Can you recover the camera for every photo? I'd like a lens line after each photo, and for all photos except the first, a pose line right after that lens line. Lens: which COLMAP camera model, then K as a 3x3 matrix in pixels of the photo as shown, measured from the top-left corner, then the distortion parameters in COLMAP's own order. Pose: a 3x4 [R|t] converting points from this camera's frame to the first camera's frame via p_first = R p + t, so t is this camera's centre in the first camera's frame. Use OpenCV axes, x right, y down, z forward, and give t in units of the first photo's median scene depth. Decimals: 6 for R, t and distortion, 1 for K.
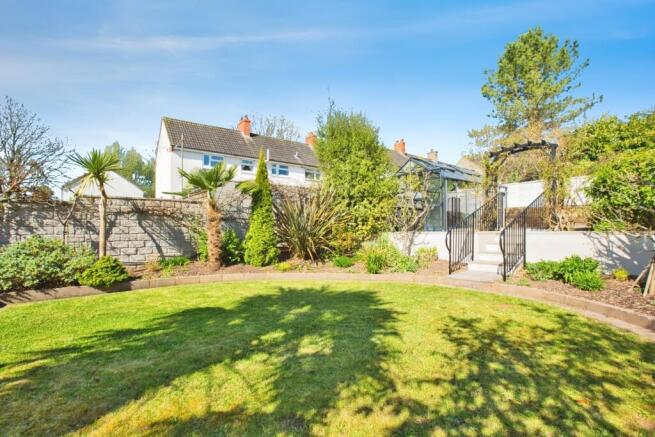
lens RADIAL K [[306.1, 0, 327.7], [0, 306.1, 233.5], [0, 0, 1]] dist [-0.001756, 0.000131]
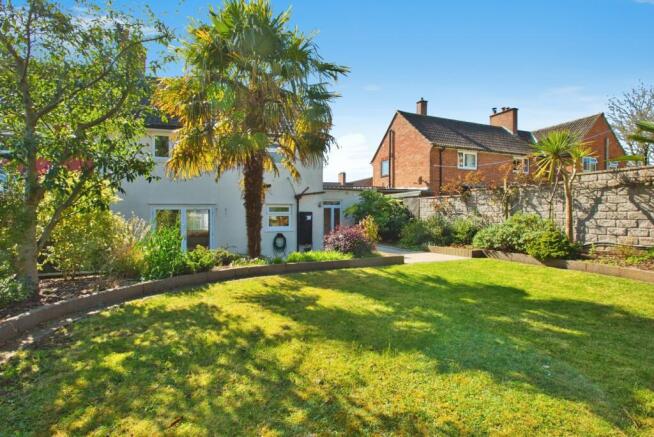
lens RADIAL K [[309.7, 0, 326.6], [0, 309.7, 208.0], [0, 0, 1]] dist [-0.000752, 0.000045]
pose [[-0.304485, -0.006220, -0.952497, 0.519612], [-0.004425, 0.999977, -0.005115, 0.000101], [0.952507, 0.002657, -0.304505, 0.567928]]
